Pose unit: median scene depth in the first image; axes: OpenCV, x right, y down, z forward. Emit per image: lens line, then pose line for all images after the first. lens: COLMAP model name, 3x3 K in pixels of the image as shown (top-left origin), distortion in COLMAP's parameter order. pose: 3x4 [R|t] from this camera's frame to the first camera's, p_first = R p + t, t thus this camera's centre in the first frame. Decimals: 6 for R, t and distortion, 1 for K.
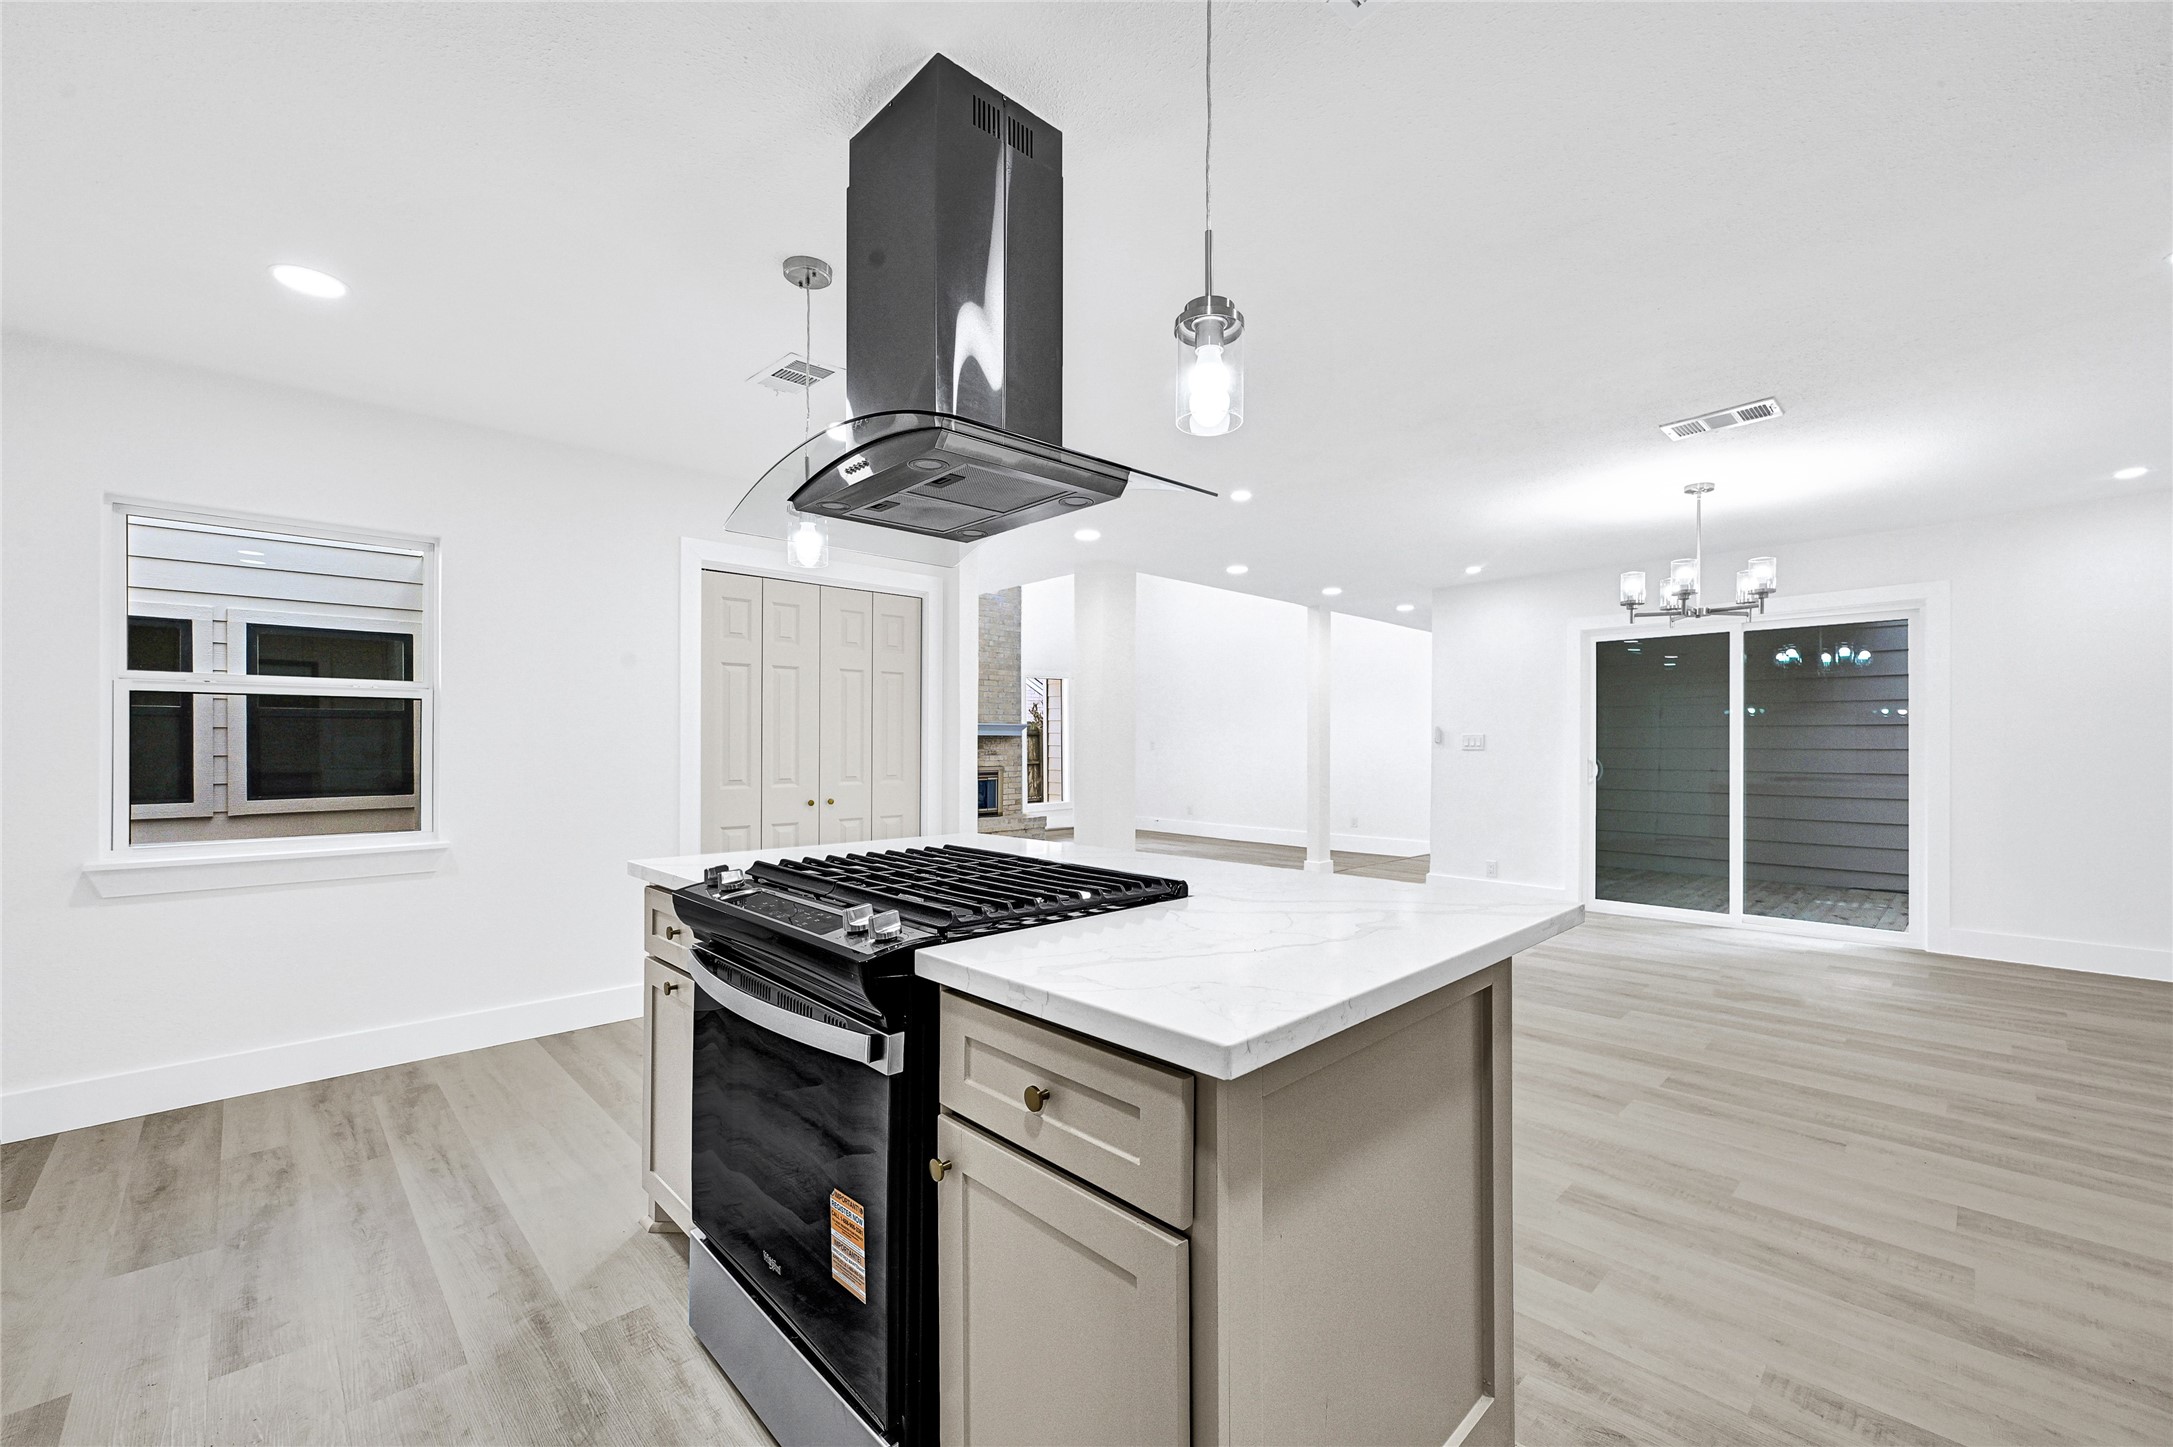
lens RADIAL K [[871.9, 0, 1096.2], [0, 871.9, 741.1], [0, 0, 1]] dist [-0.014556, -0.000121]
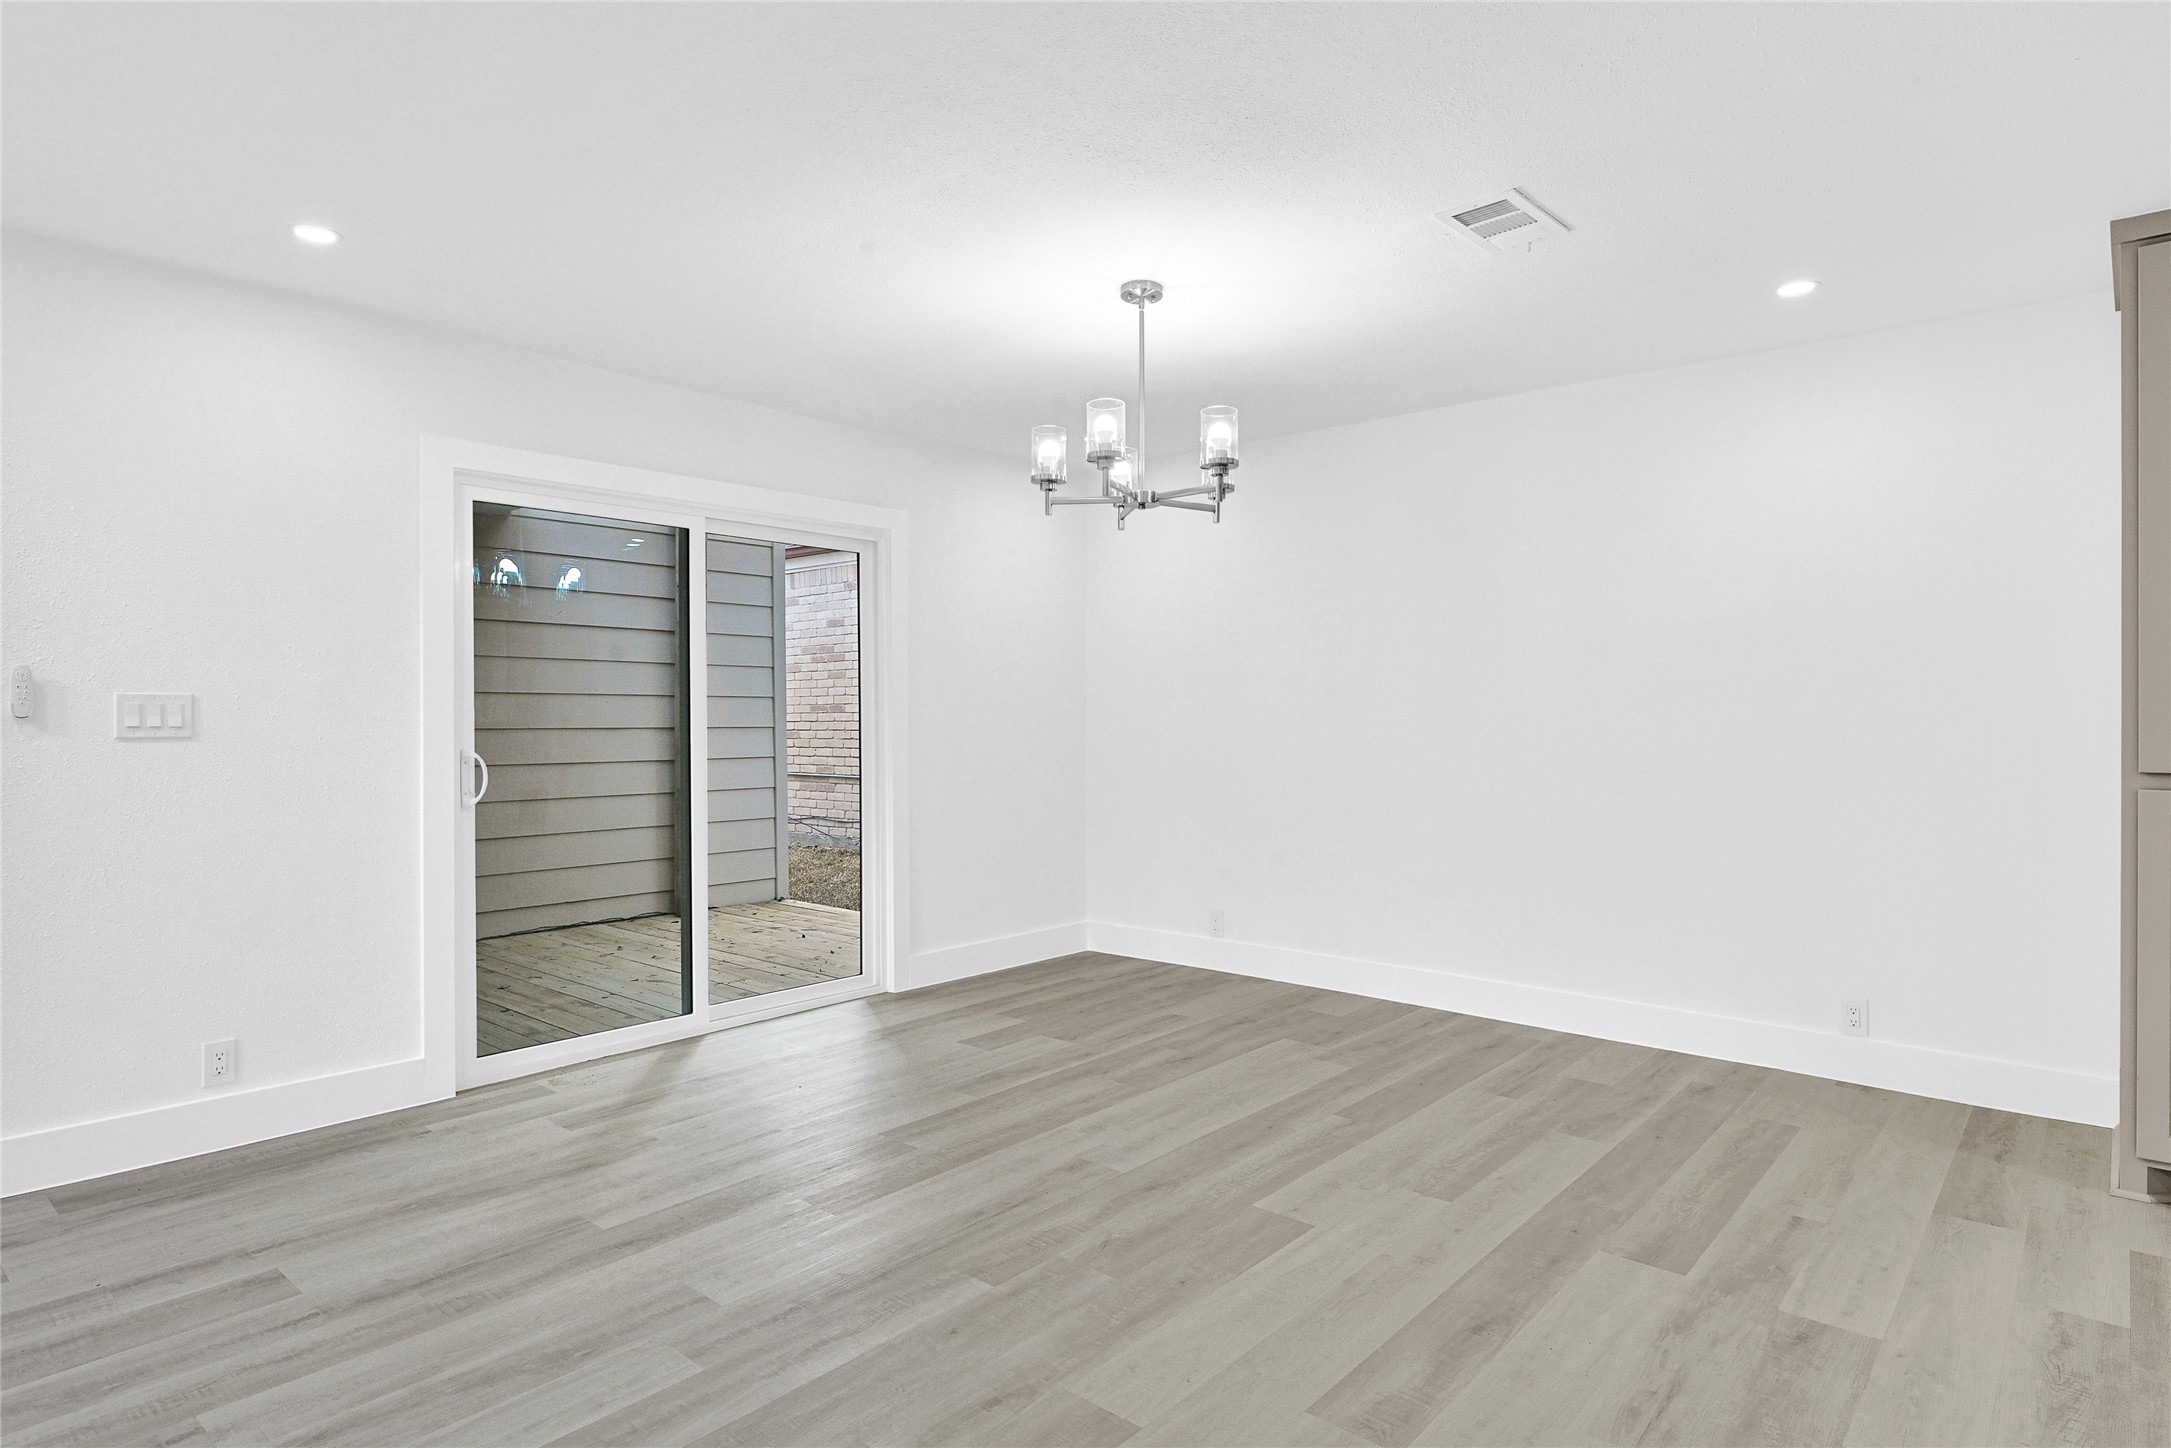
lens RADIAL K [[1182.6, 0, 1096.9], [0, 1182.6, 723.9], [0, 0, 1]] dist [-0.019544, 0.000313]
pose [[-0.069530, -0.006735, 0.997557, -0.044498], [-0.003269, 0.999973, 0.006524, 0.000042], [-0.997574, -0.002808, -0.069551, 0.427033]]
